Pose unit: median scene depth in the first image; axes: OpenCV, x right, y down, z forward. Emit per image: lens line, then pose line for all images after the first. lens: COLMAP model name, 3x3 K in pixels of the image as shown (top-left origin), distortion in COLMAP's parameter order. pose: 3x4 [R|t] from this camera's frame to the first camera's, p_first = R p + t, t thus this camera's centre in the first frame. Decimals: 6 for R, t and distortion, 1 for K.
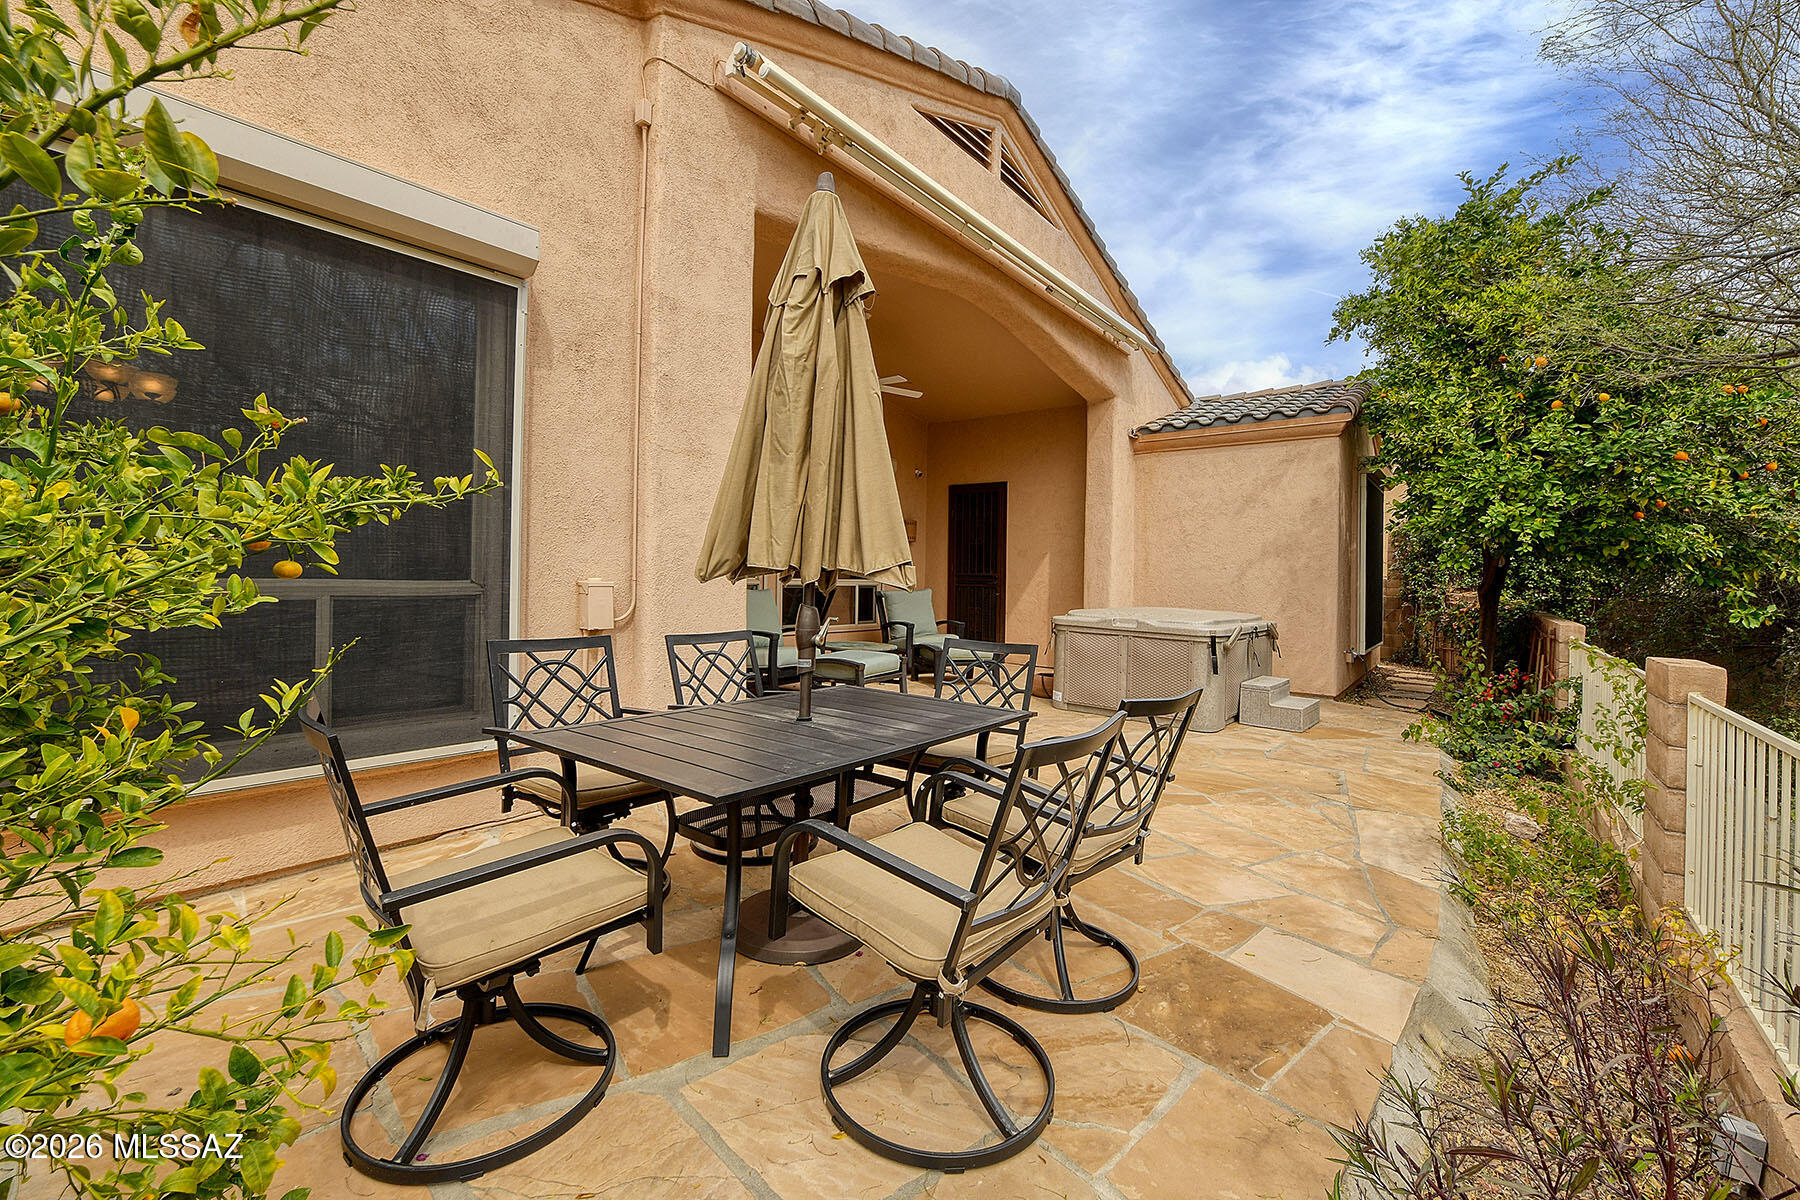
lens RADIAL K [[777.2, 0, 895.6], [0, 777.2, 560.5], [0, 0, 1]] dist [-0.018507, -0.000582]
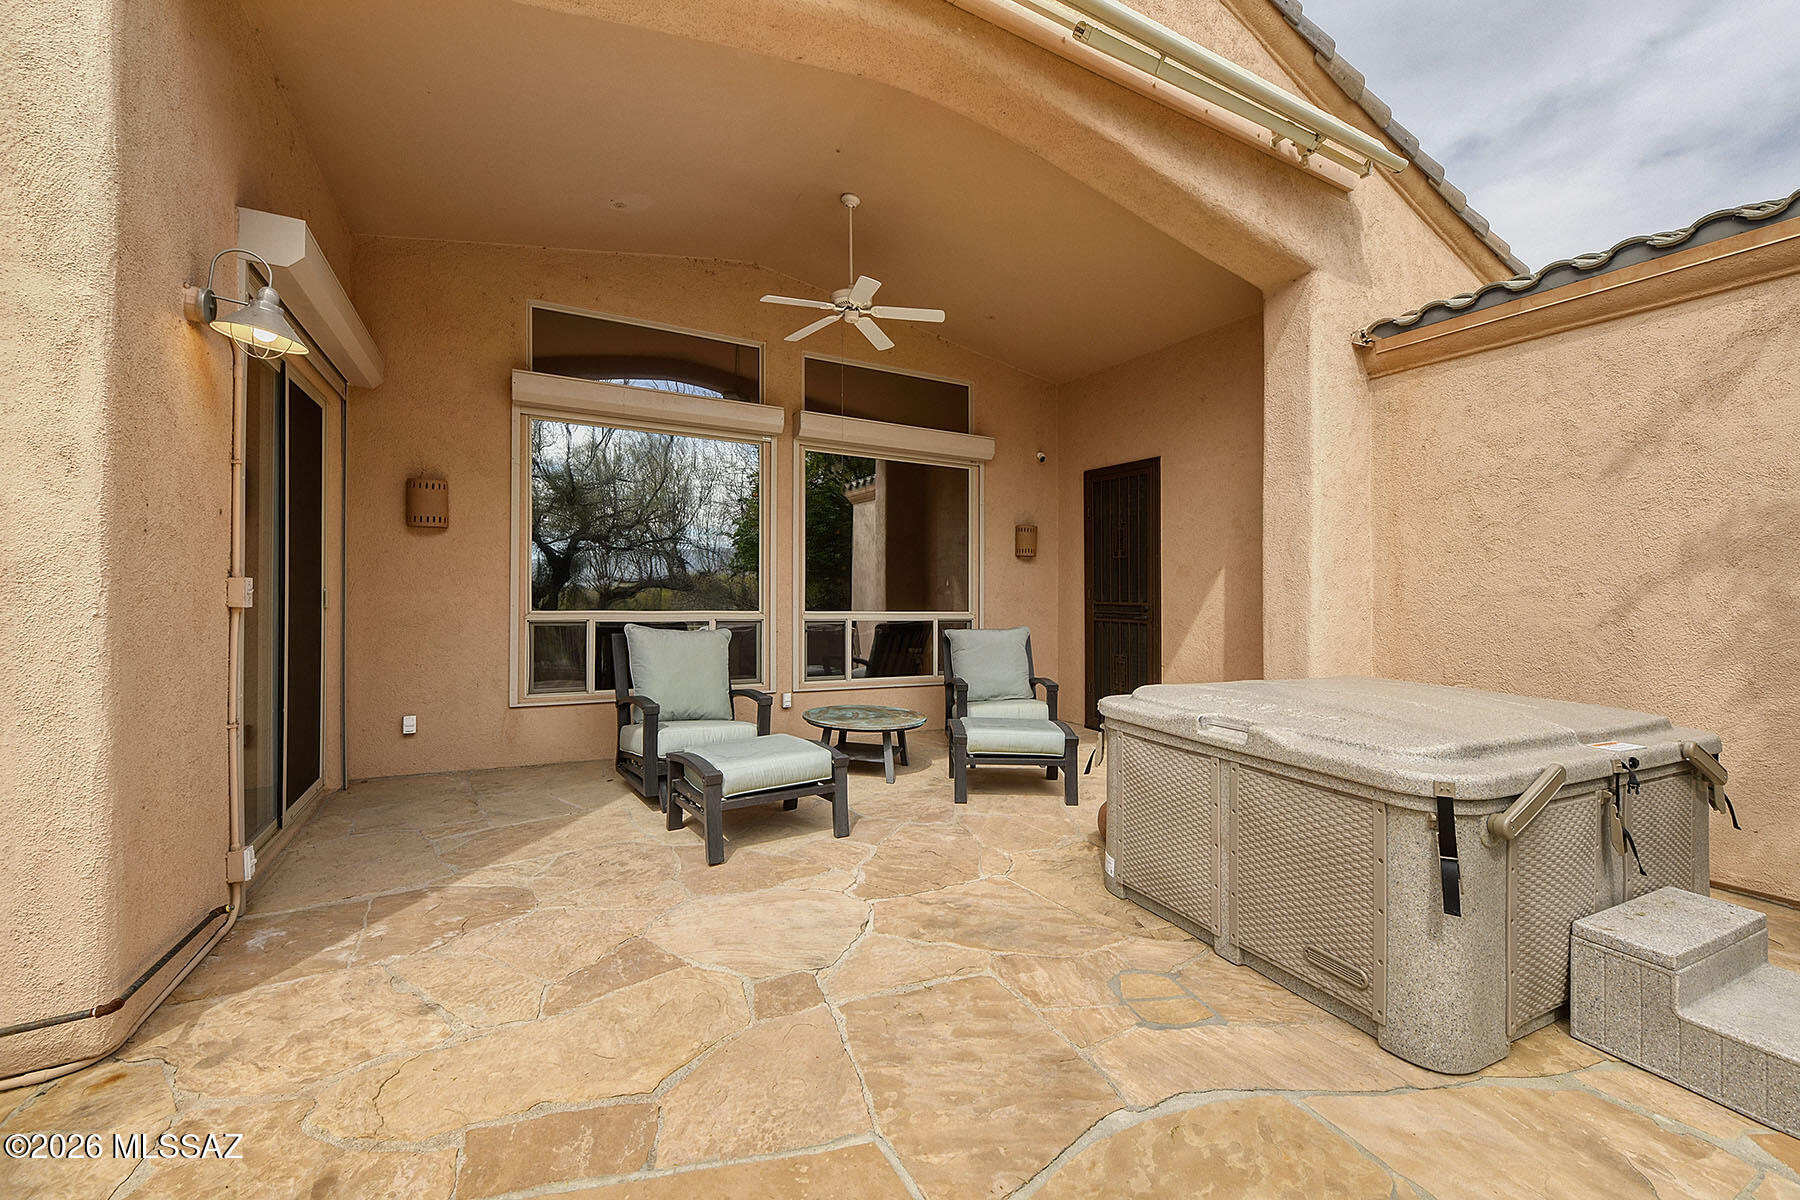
lens RADIAL K [[762.3, 0, 922.4], [0, 762.3, 571.2], [0, 0, 1]] dist [0.012297, -0.000046]
pose [[0.925239, -0.017885, -0.378964, 0.315673], [0.013258, 0.999802, -0.014816, -0.002790], [0.379154, 0.008684, 0.925293, 0.572068]]
